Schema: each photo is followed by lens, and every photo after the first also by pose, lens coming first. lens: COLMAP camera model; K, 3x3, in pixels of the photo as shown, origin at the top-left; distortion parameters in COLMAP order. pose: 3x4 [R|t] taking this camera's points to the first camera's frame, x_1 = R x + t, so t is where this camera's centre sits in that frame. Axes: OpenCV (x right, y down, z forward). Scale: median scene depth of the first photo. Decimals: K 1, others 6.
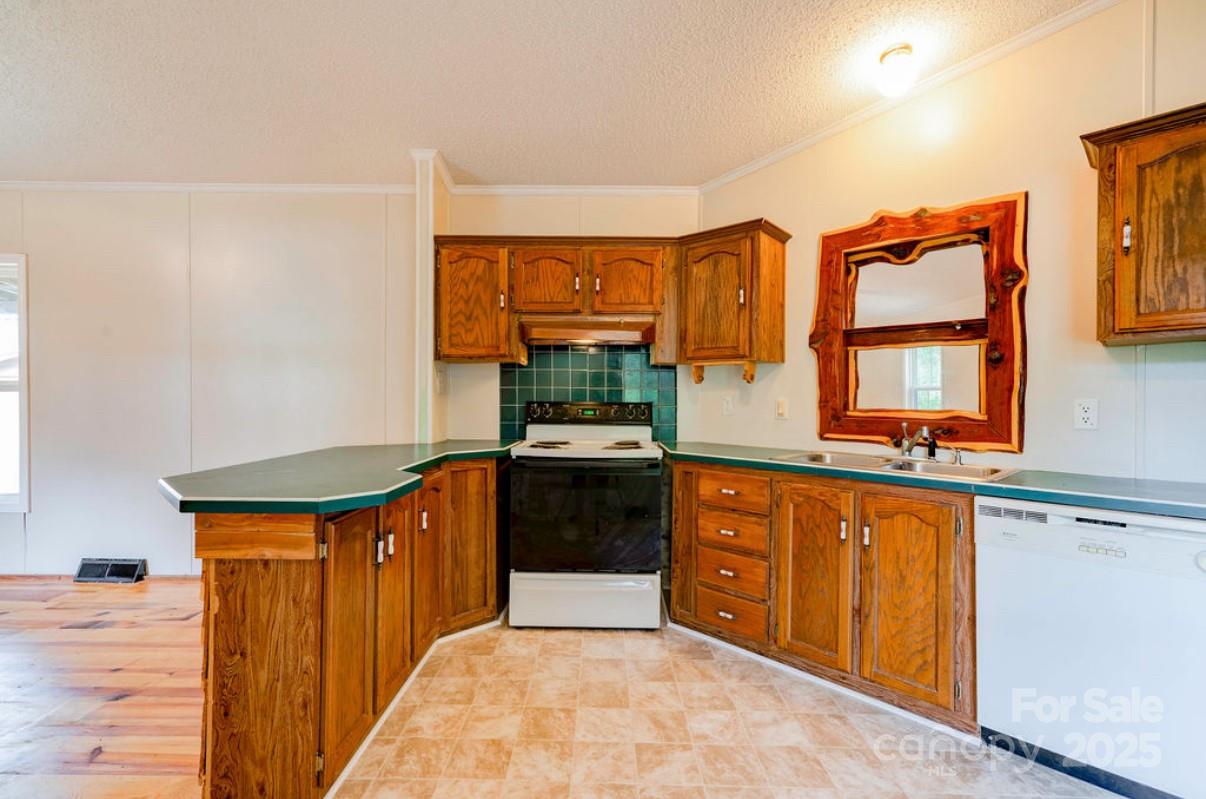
lens RADIAL K [[553.5, 0, 596.7], [0, 553.5, 397.8], [0, 0, 1]] dist [0.001384, 0.009864]
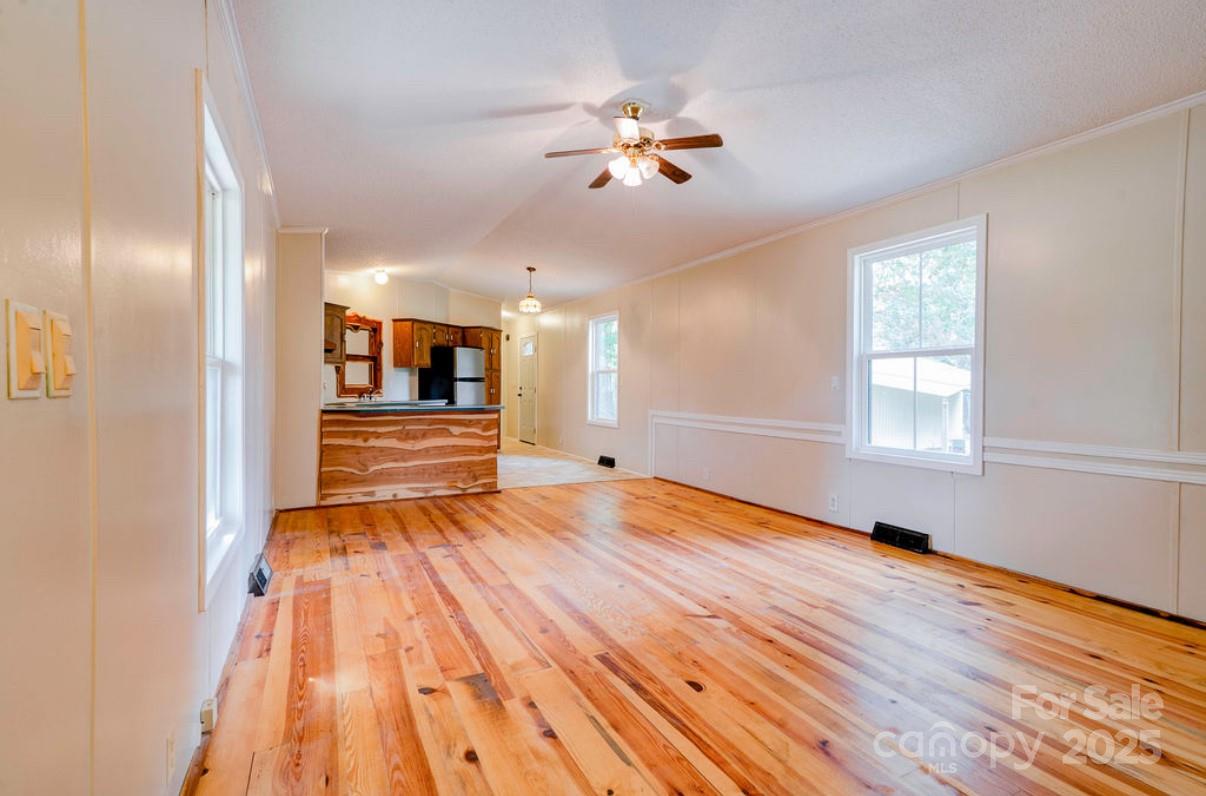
lens RADIAL K [[560.1, 0, 594.0], [0, 560.1, 391.7], [0, 0, 1]] dist [0.007349, 0.000626]
pose [[-0.457877, -0.017763, 0.888838, -2.598801], [-0.001088, 0.999811, 0.019421, 0.000519], [-0.889015, 0.007926, -0.457810, 1.273833]]
